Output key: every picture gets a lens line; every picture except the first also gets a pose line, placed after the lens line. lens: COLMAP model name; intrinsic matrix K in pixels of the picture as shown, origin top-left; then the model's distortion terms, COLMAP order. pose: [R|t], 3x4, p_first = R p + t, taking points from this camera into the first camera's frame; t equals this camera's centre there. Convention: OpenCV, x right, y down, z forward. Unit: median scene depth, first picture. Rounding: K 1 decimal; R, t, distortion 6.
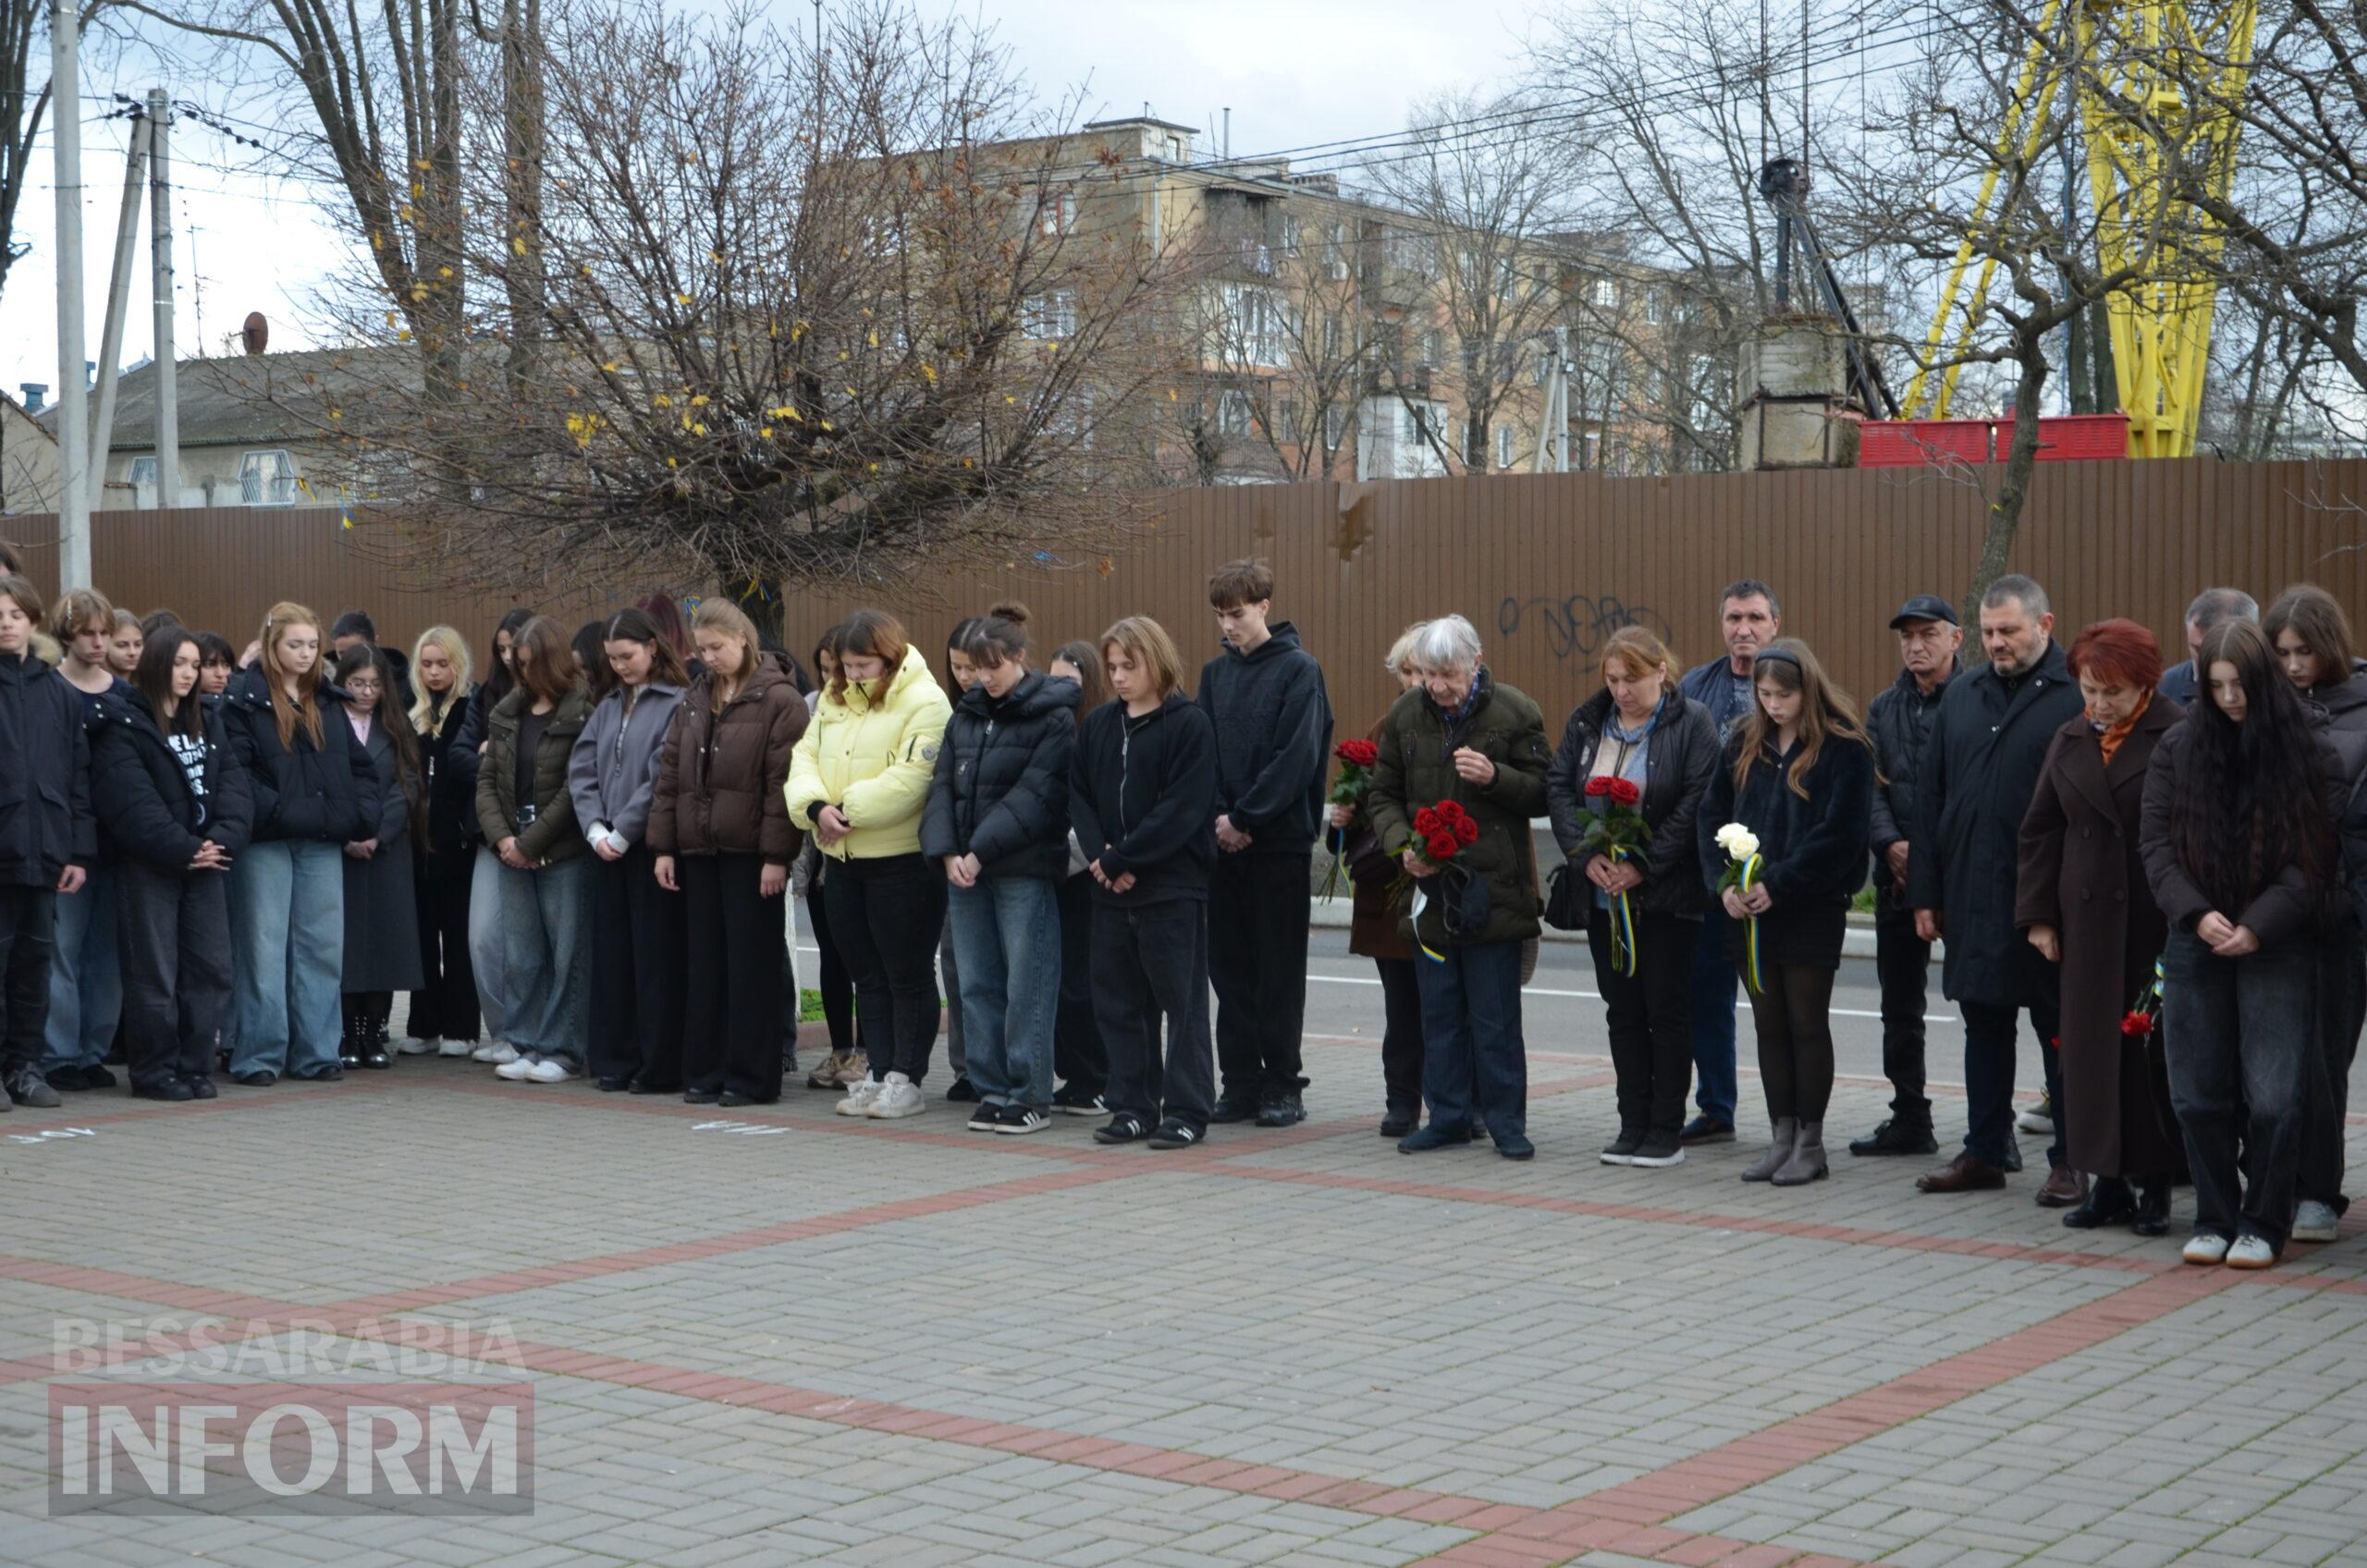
lens RADIAL K [[3539.6, 0, 1183.5], [0, 3539.6, 784.0], [0, 0, 1]] dist [-0.054730, -0.023720]
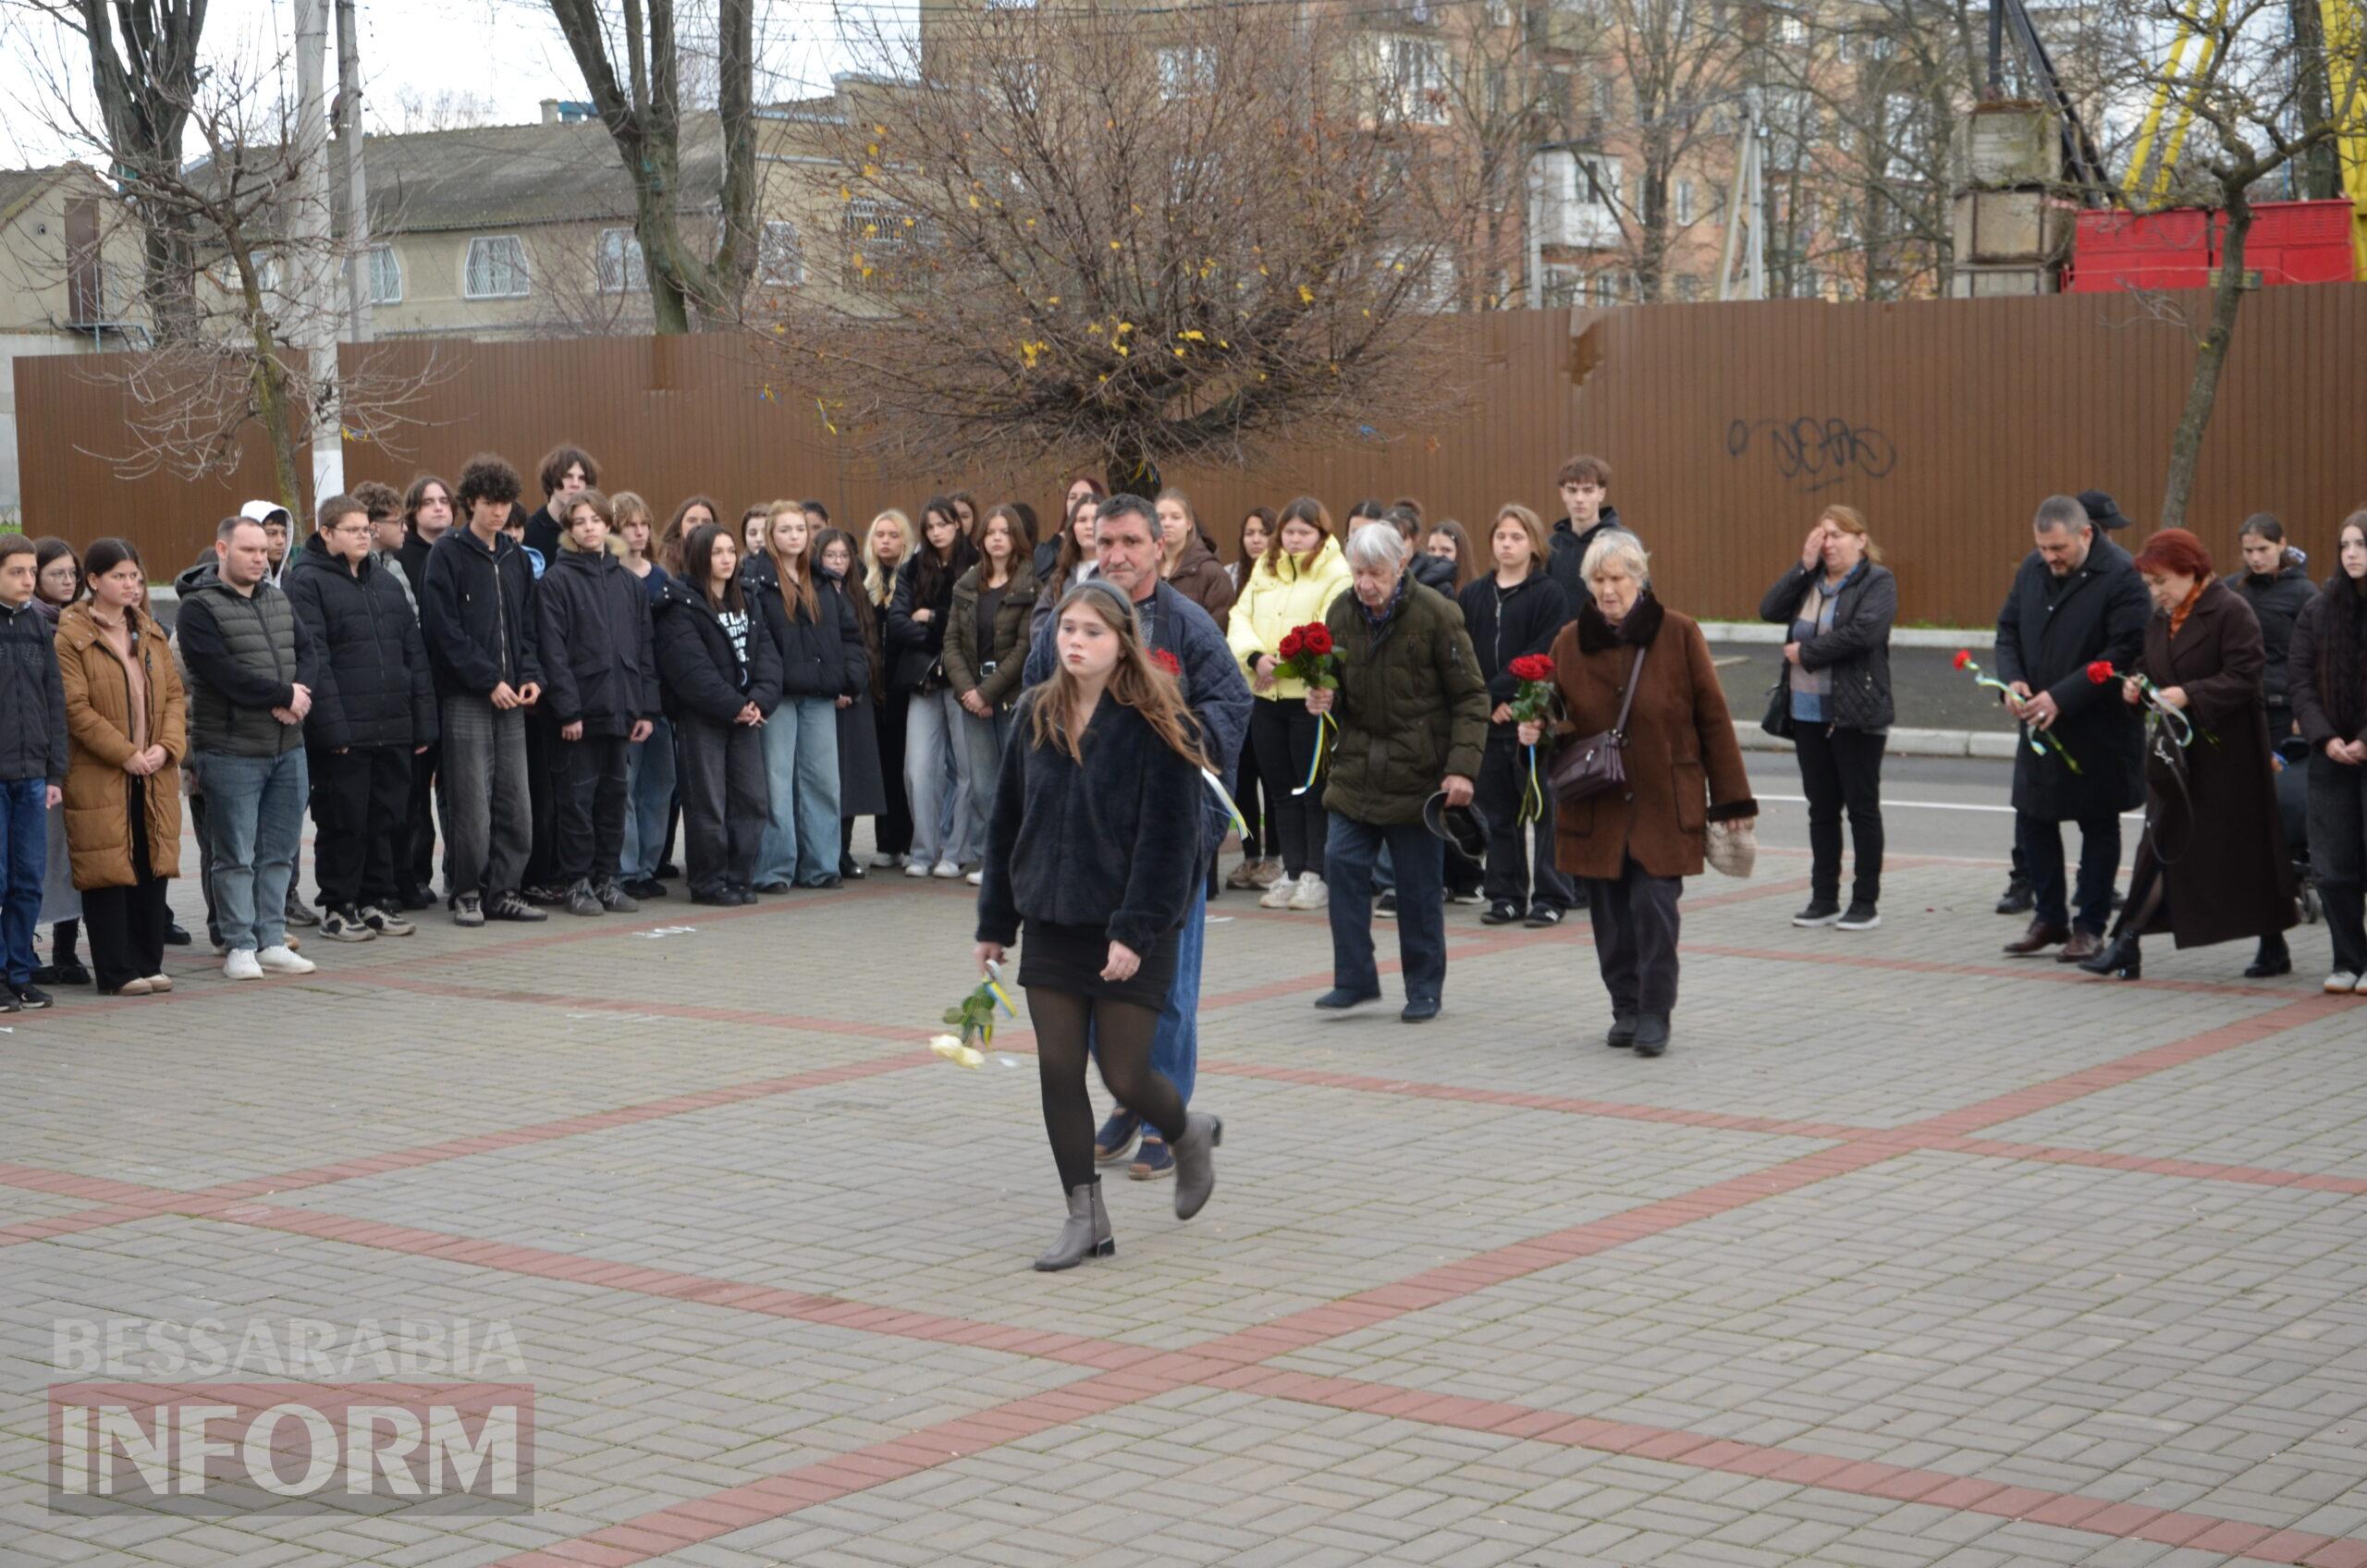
lens RADIAL K [[4214.7, 0, 1180.6], [0, 4214.7, 845.0], [0, 0, 1]] dist [-0.075003, 0.302710]
pose [[0.999638, -0.016846, -0.020959, -0.031466], [0.018235, 0.997521, 0.067959, -0.009973], [0.019762, -0.068316, 0.997468, -0.160097]]
